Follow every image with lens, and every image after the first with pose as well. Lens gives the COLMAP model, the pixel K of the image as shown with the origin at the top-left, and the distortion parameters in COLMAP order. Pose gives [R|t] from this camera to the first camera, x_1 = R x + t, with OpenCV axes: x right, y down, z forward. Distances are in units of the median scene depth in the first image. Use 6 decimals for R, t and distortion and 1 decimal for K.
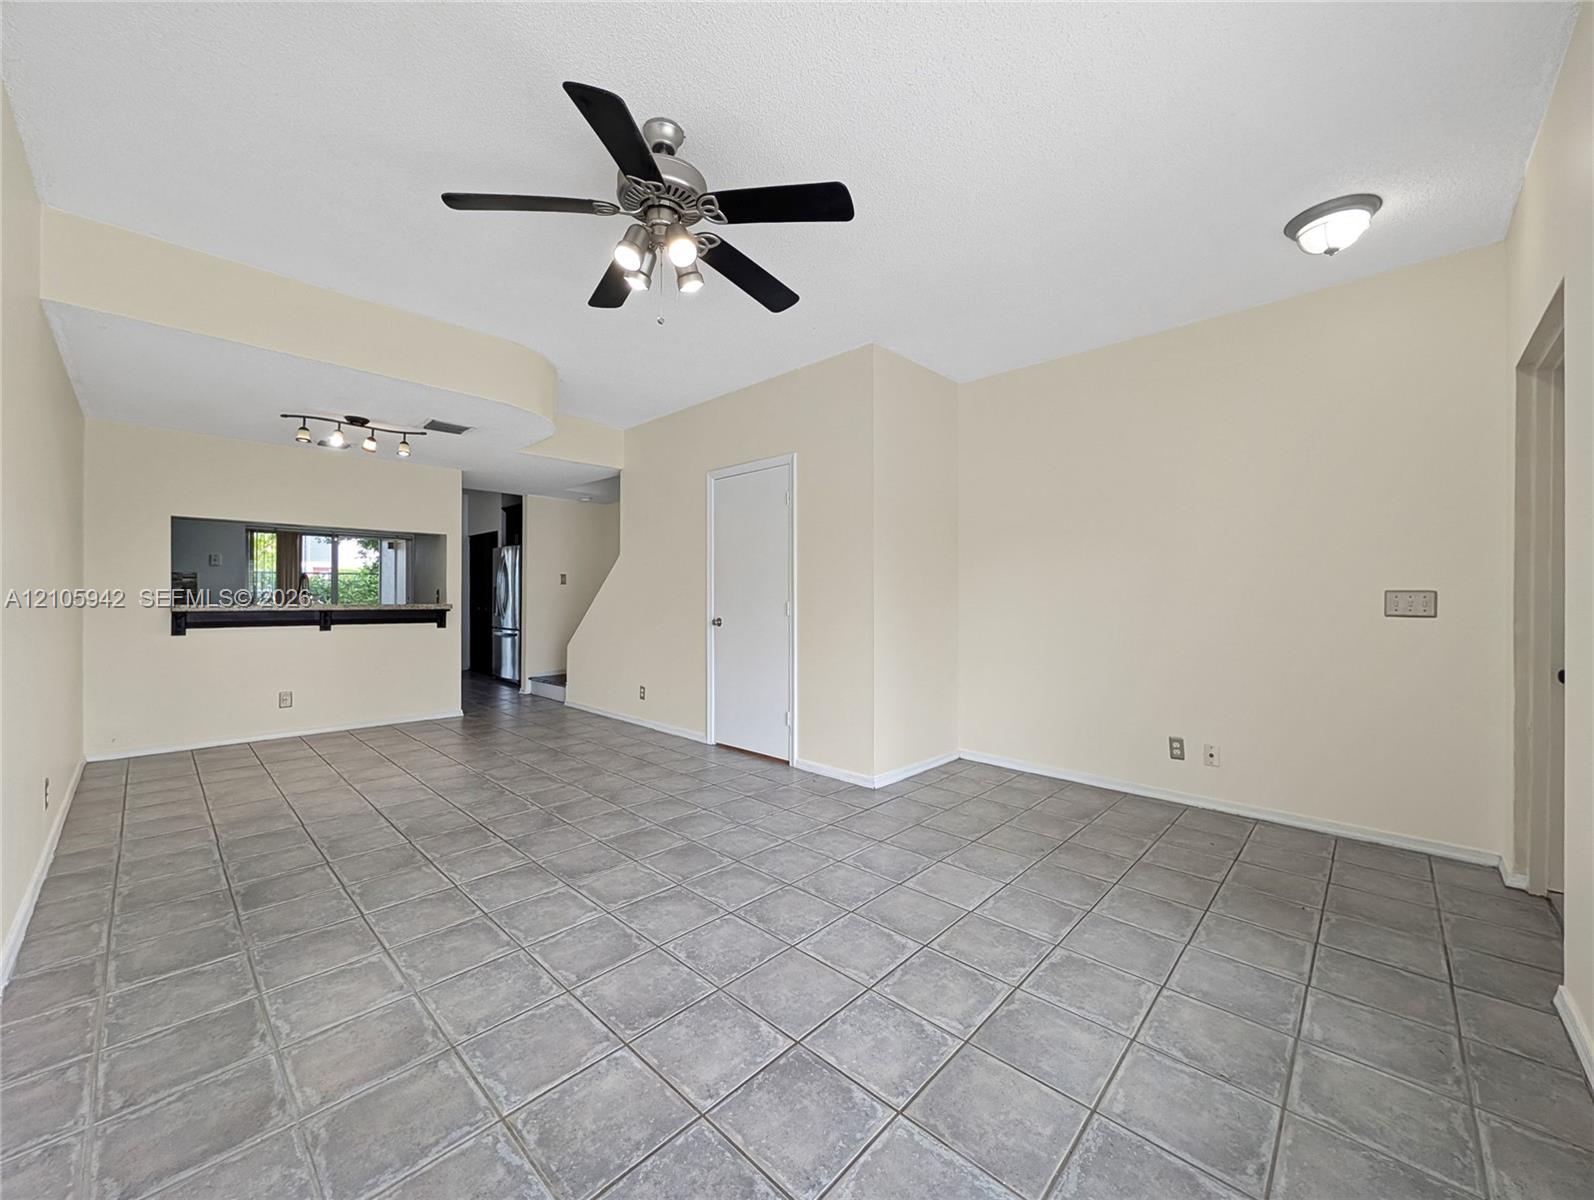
lens RADIAL K [[620.3, 0, 786.3], [0, 620.3, 595.0], [0, 0, 1]] dist [0.001086, 0.000292]
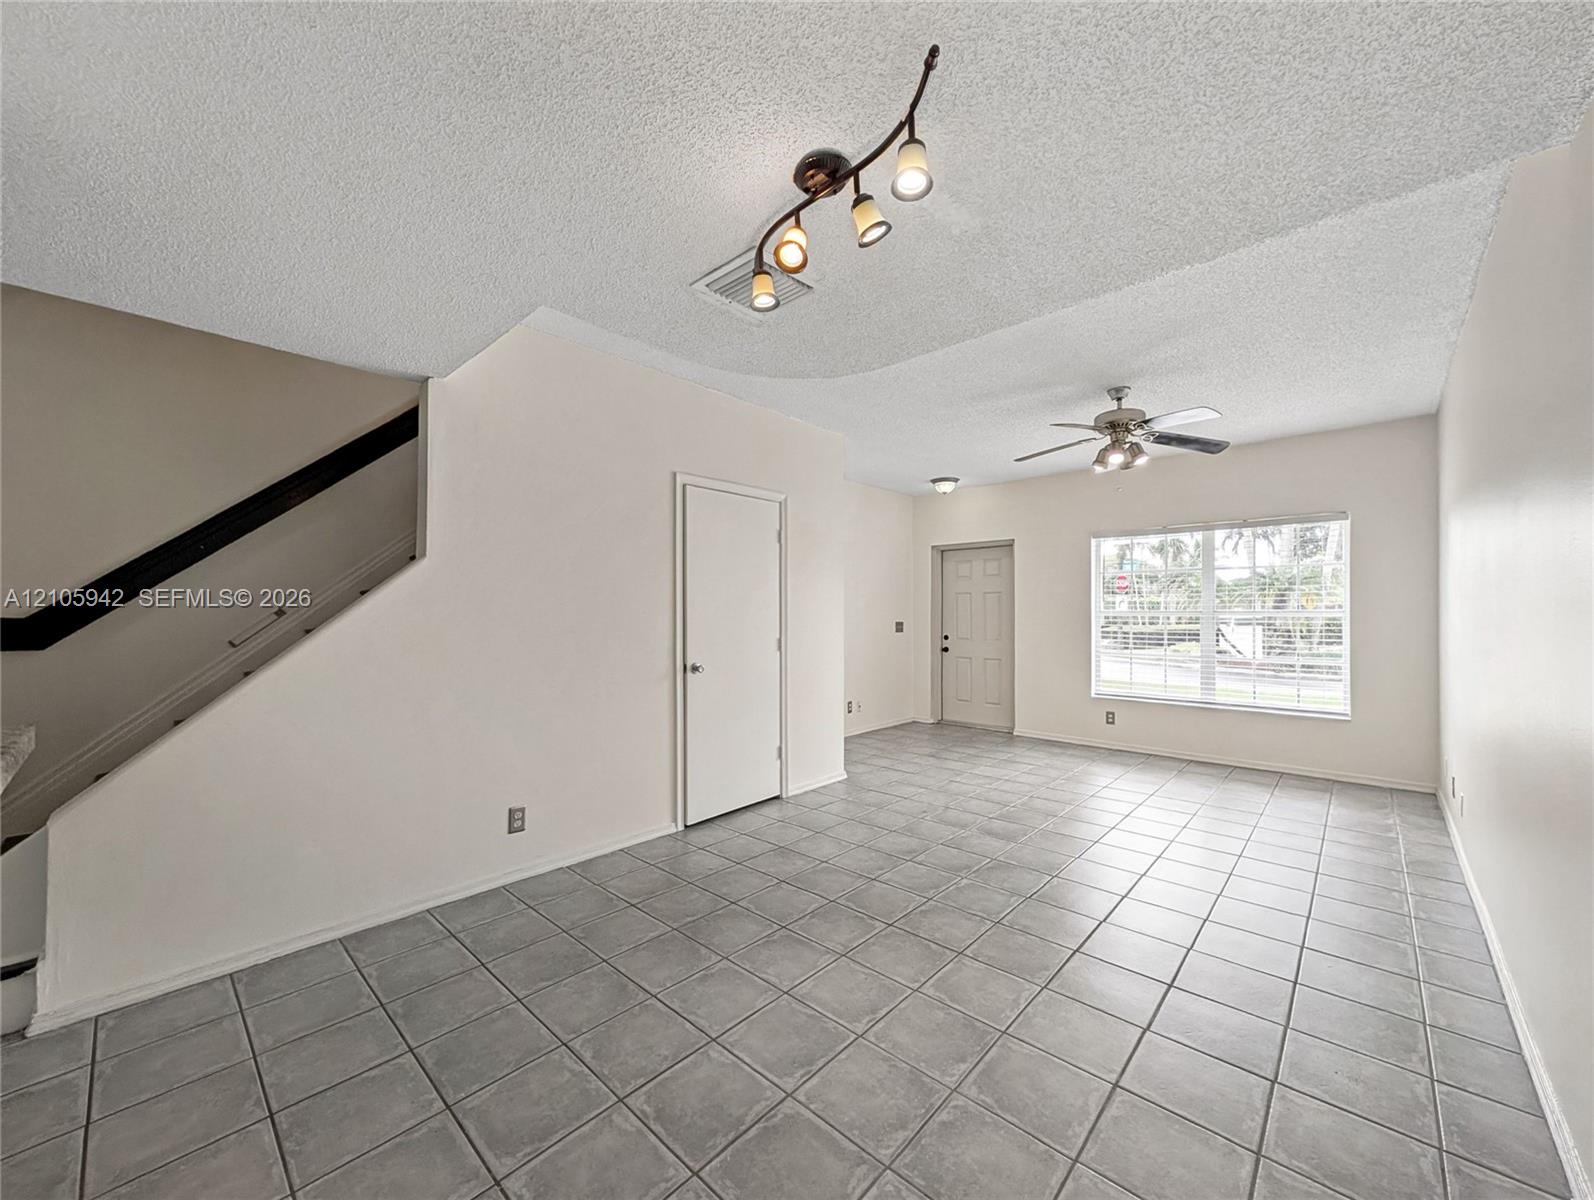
lens RADIAL K [[619.5, 0, 795.2], [0, 619.5, 617.3], [0, 0, 1]] dist [-0.000208, 0.000061]
pose [[-0.021158, -0.009046, 0.999735, -1.524410], [-0.001071, 0.999959, 0.009025, -0.048054], [-0.999776, -0.000880, -0.021167, 1.502818]]
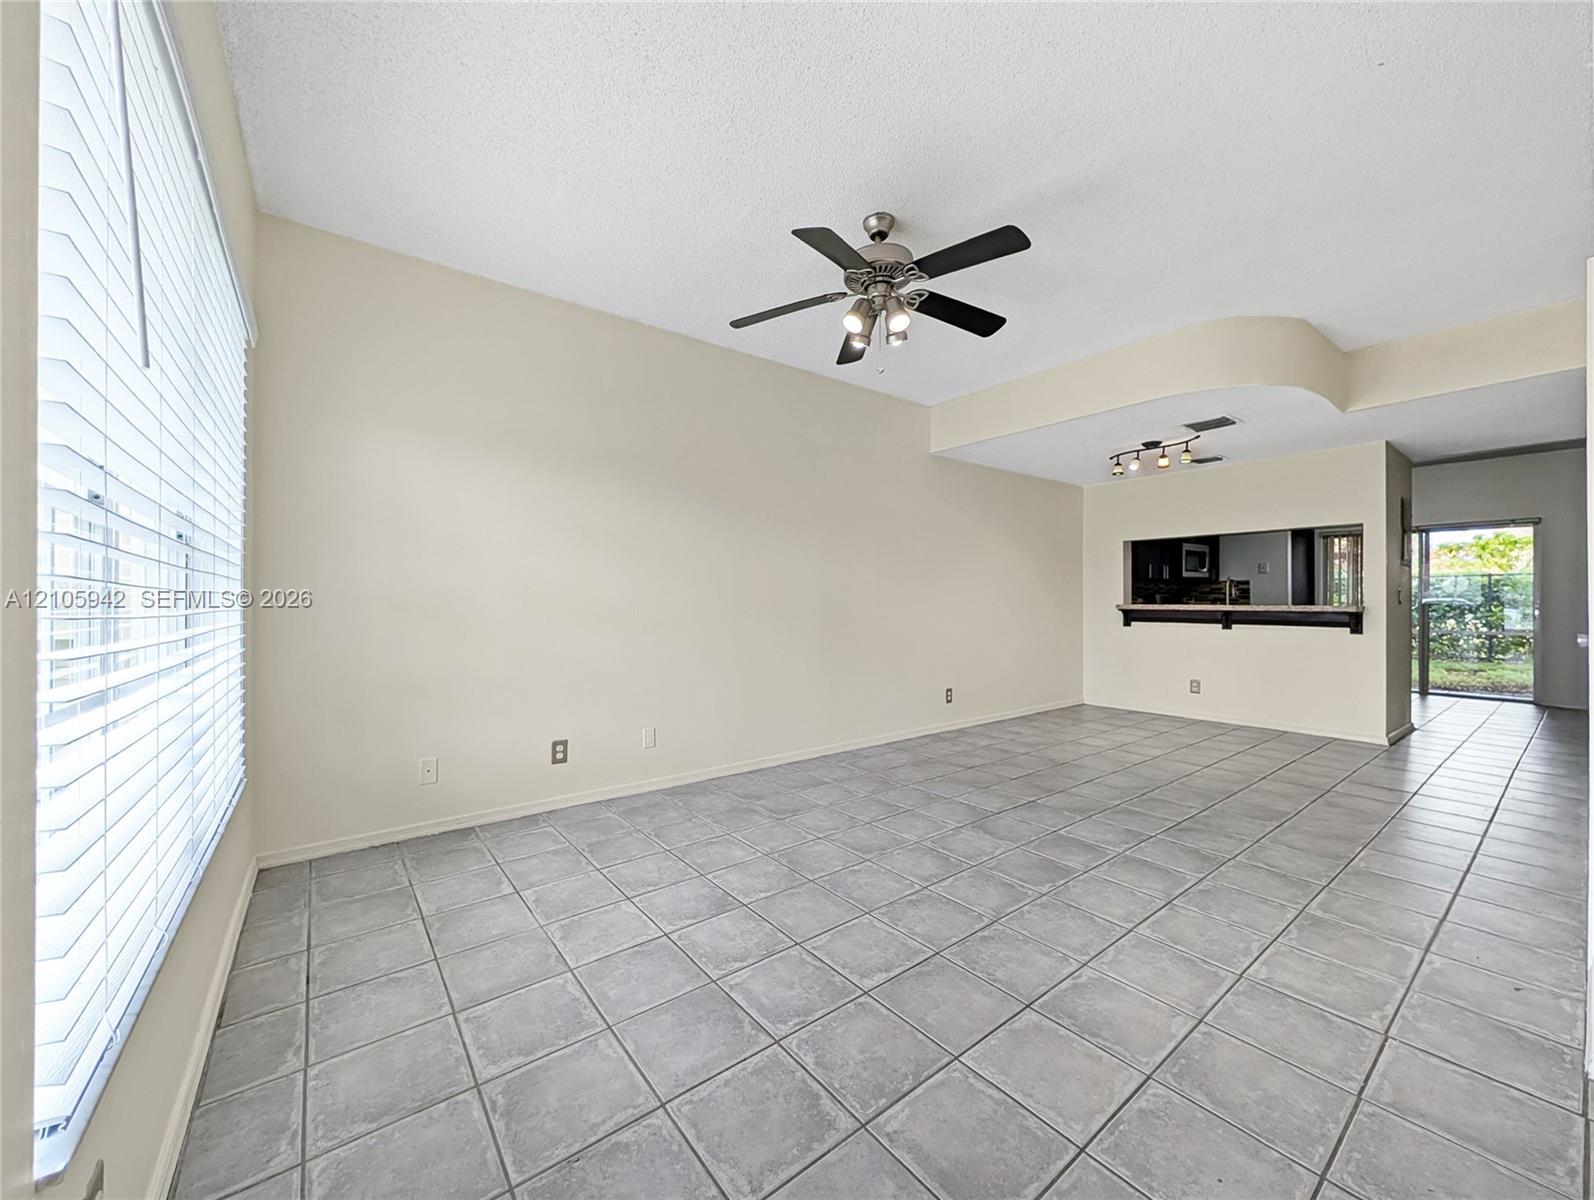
lens RADIAL K [[611.9, 0, 797.0], [0, 611.9, 600.0], [0, 0, 1]] dist [0.001123, 0.000226]
pose [[-0.144508, -0.007298, -0.989477, 0.783039], [0.000920, 0.999971, -0.007510, 0.024997], [0.989503, -0.001995, -0.144497, 0.752026]]
